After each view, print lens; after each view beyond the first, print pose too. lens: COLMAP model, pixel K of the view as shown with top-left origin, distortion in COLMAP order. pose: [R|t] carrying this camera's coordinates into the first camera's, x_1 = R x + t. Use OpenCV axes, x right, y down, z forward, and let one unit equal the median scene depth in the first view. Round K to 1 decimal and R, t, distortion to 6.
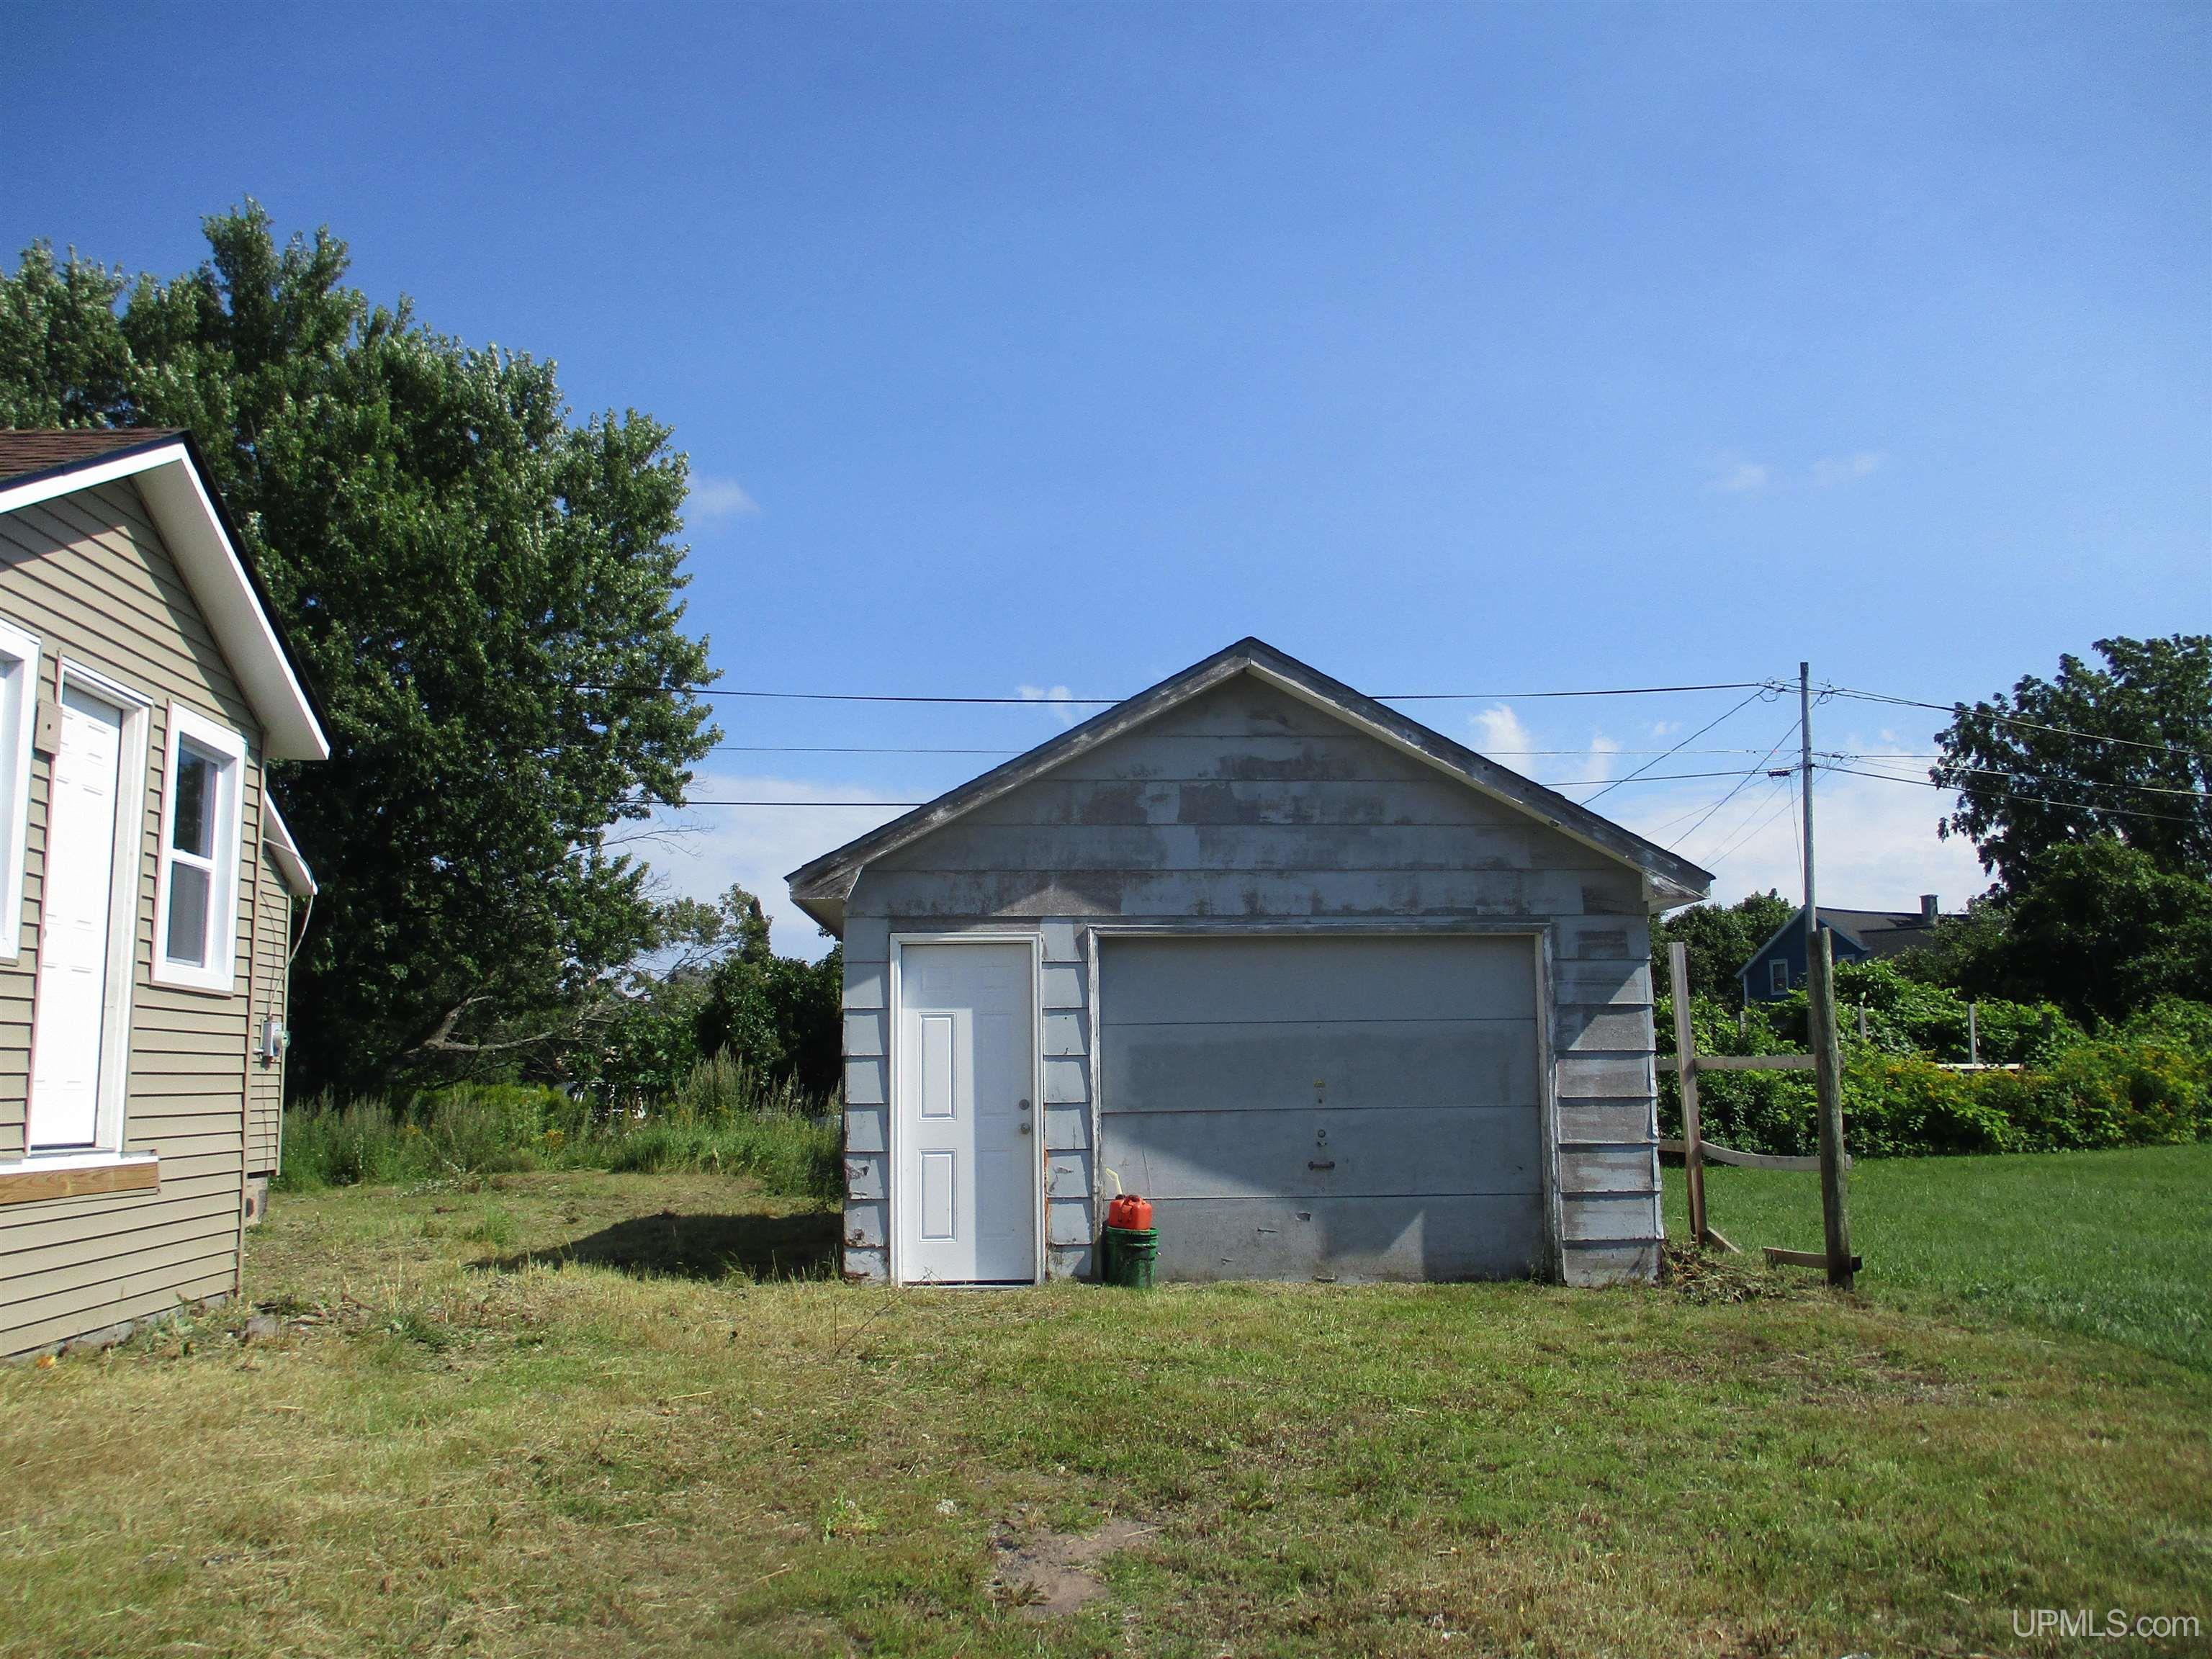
lens RADIAL K [[1753.5, 0, 1099.2], [0, 1753.5, 817.9], [0, 0, 1]] dist [-0.053248, 0.011387]
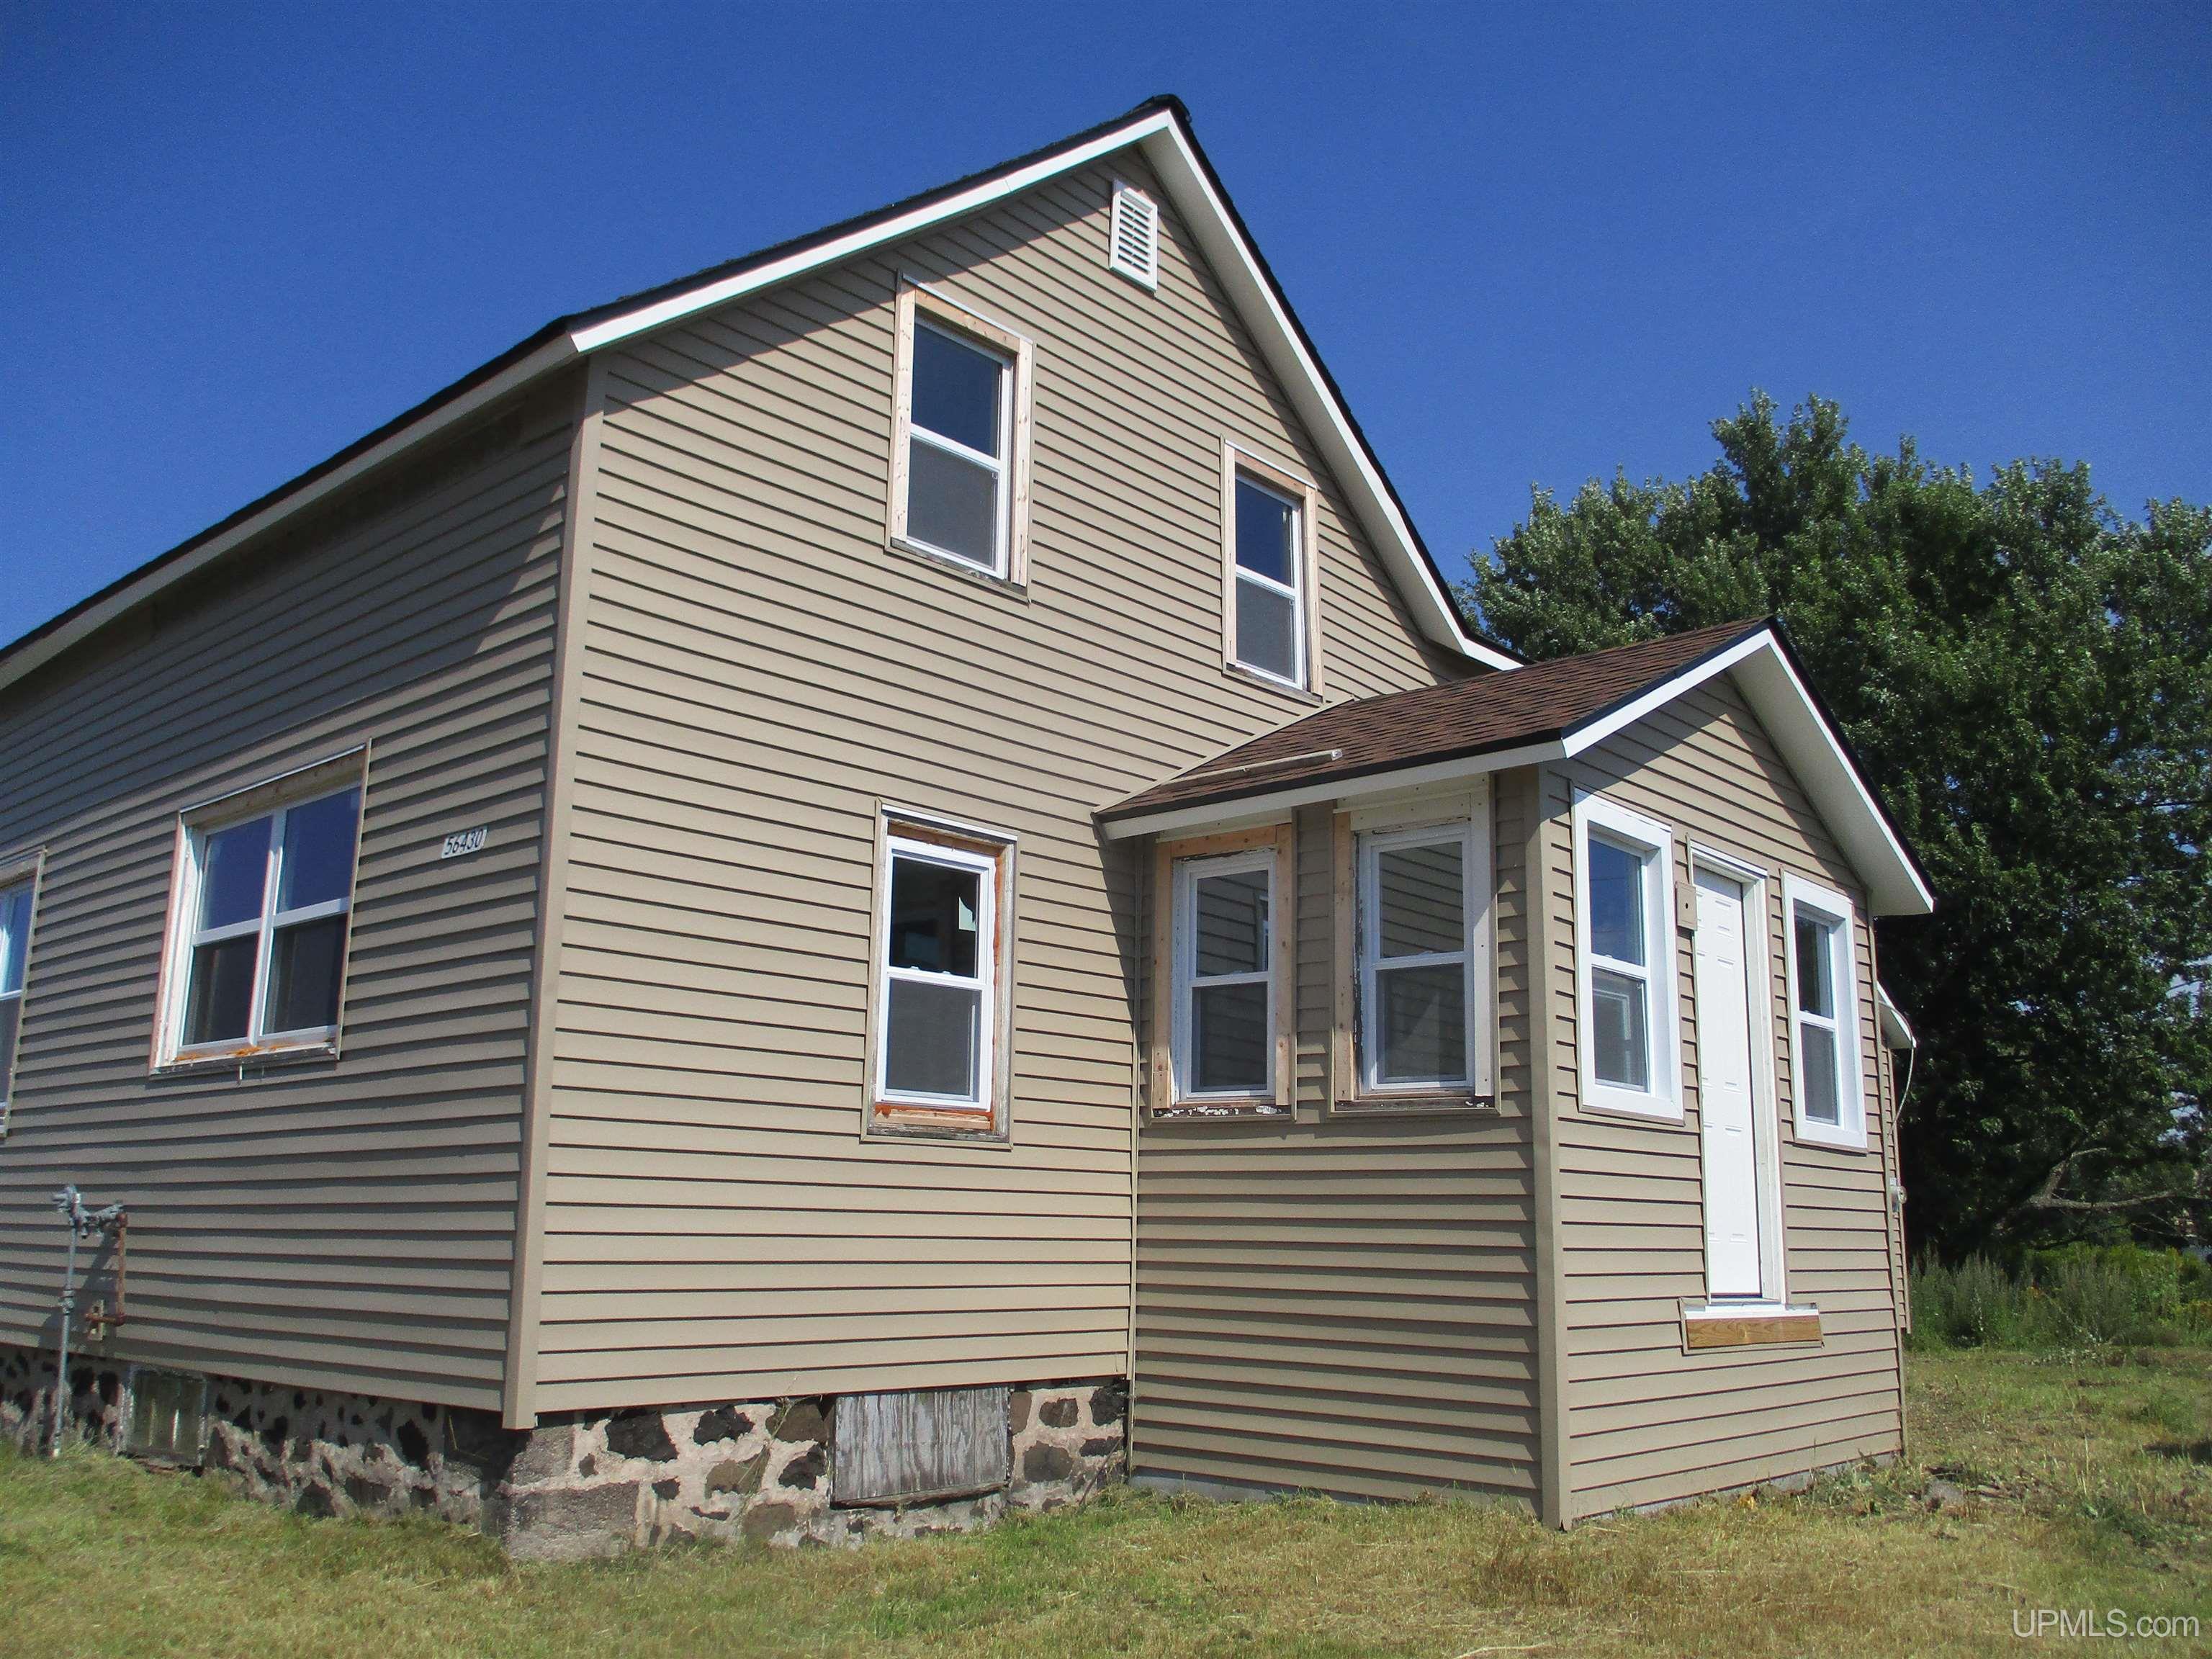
lens RADIAL K [[1753.5, 0, 1099.2], [0, 1753.5, 817.9], [0, 0, 1]] dist [-0.053248, 0.011387]
pose [[0.682544, -0.122790, -0.720456, -0.033687], [0.062719, 0.991990, -0.109649, -0.005855], [0.728149, 0.029654, 0.684777, -0.020358]]
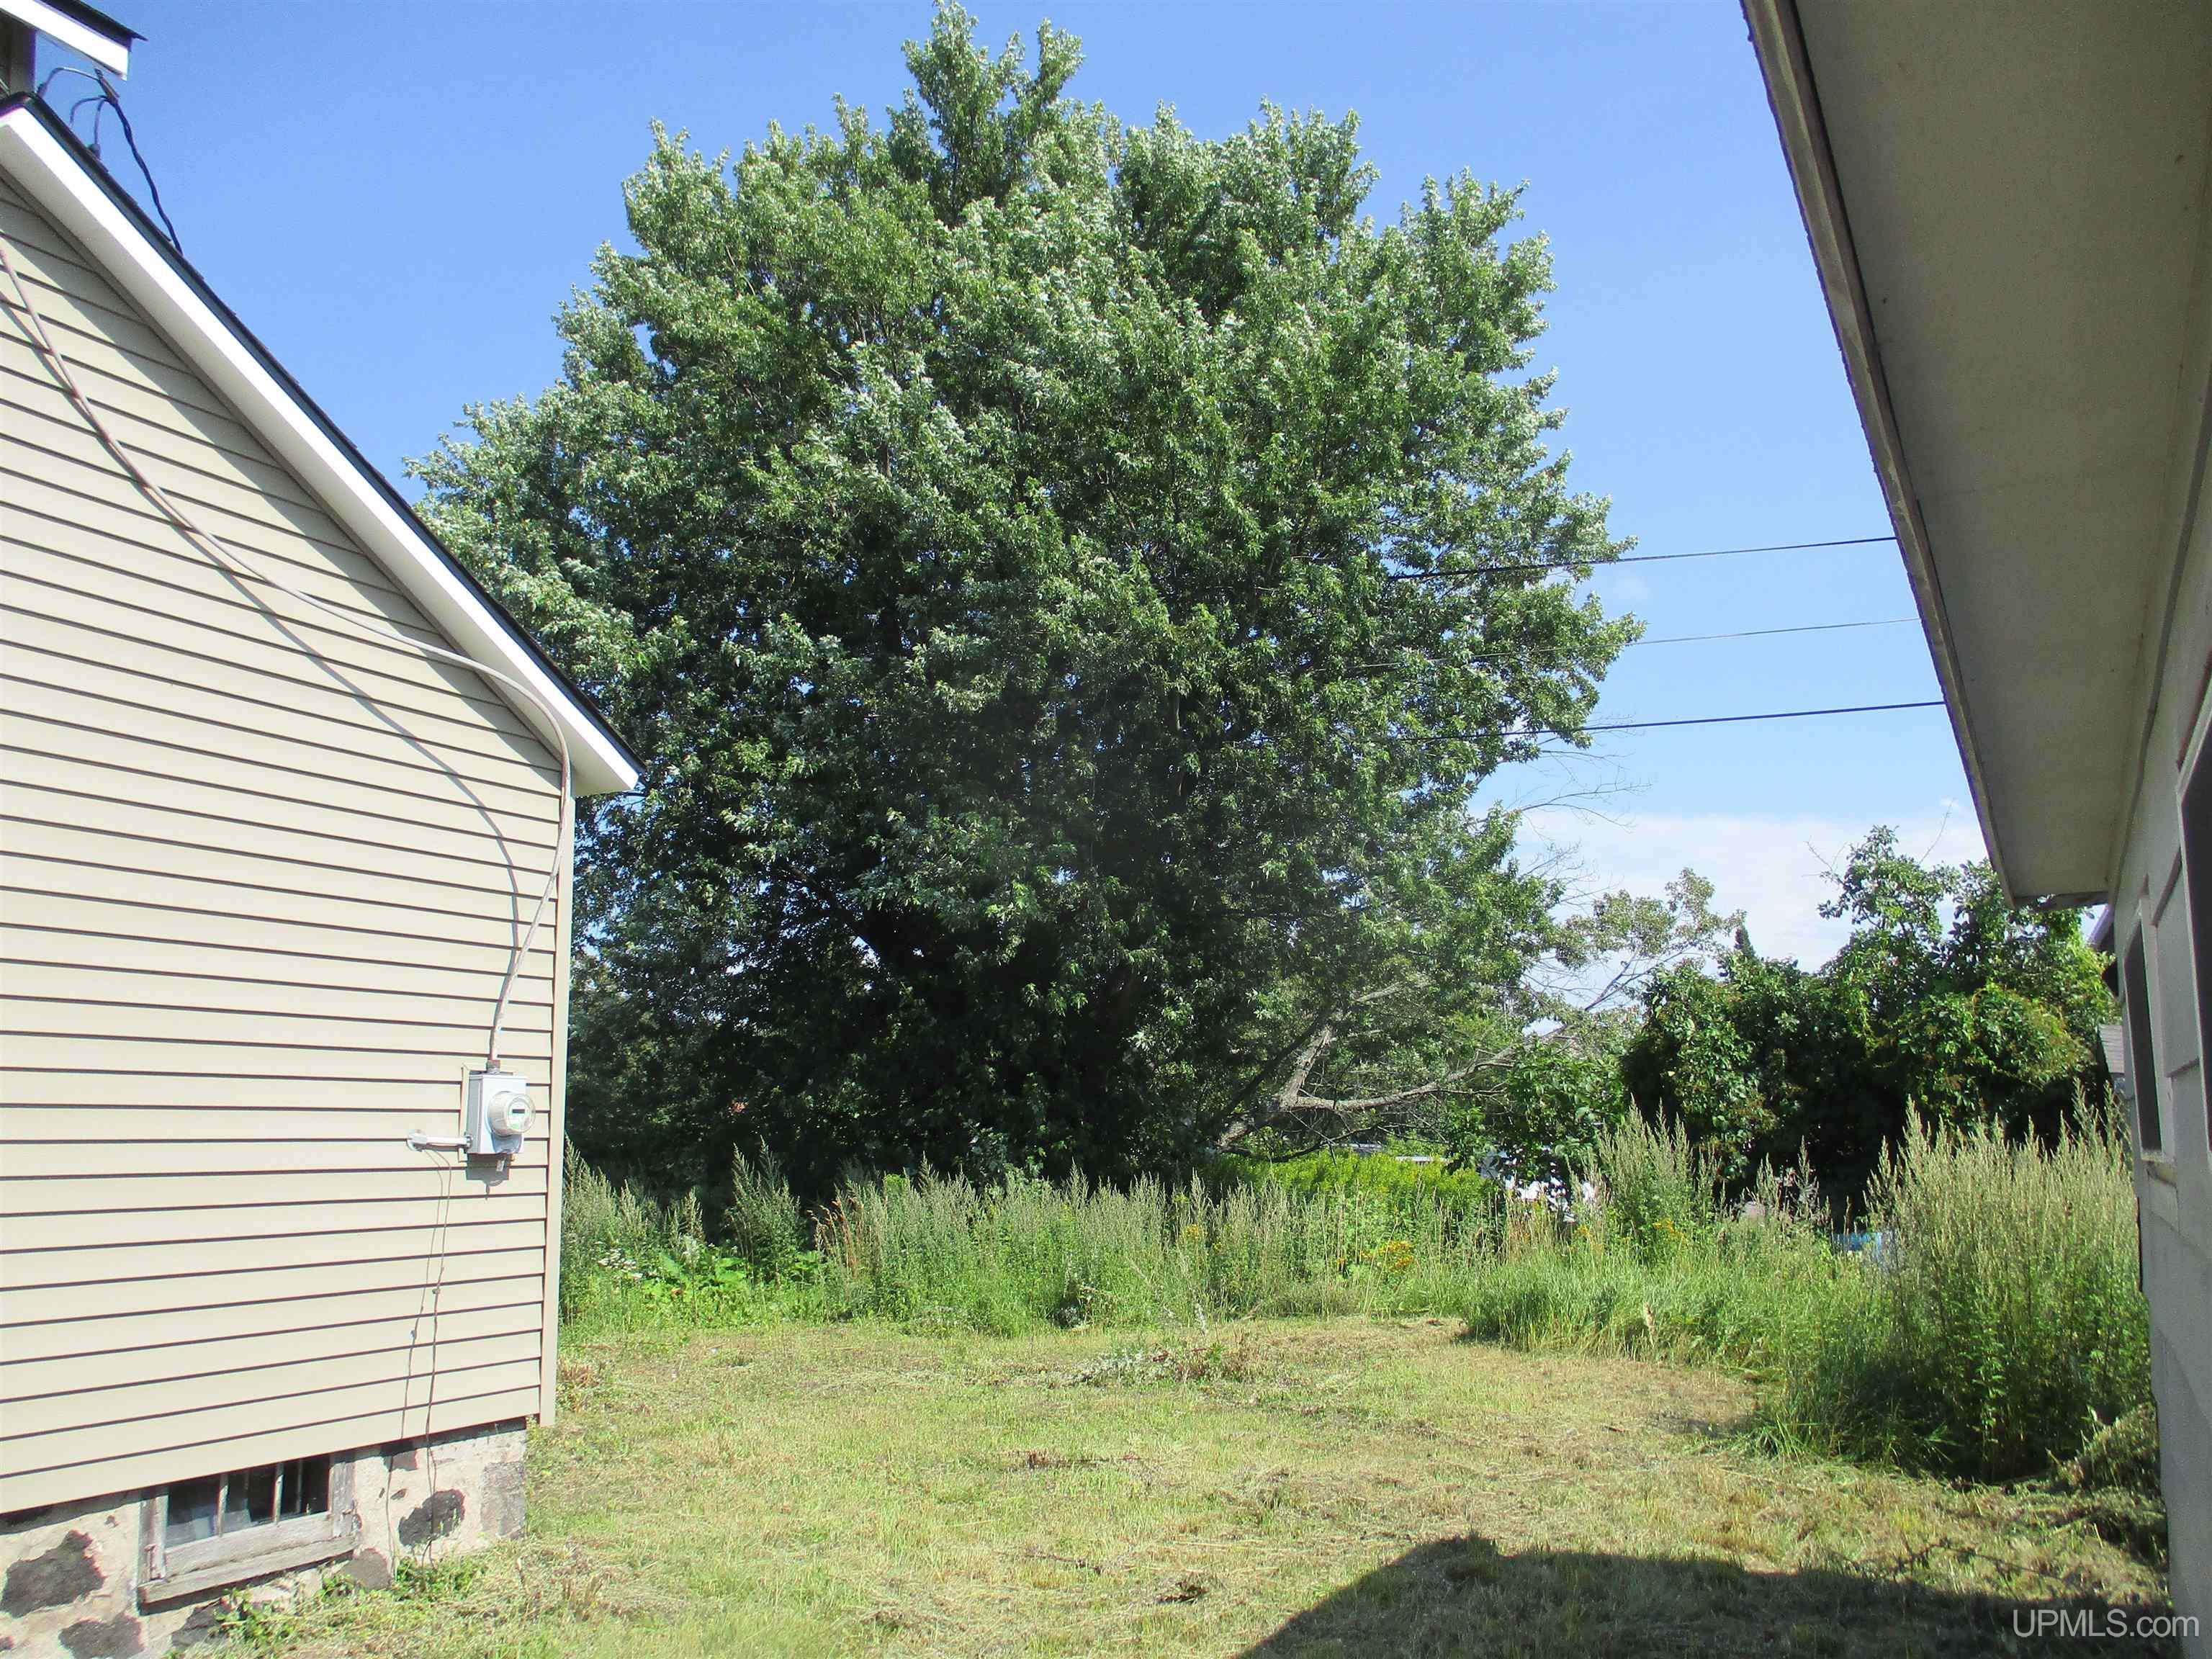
lens RADIAL K [[1831.0, 0, 1103.8], [0, 1831.0, 764.6], [0, 0, 1]] dist [0.002836, 0.003742]
pose [[0.862942, -0.085046, -0.498094, -0.061382], [0.063148, 0.996158, -0.060684, 0.042222], [0.501341, 0.020913, 0.864997, 0.379947]]
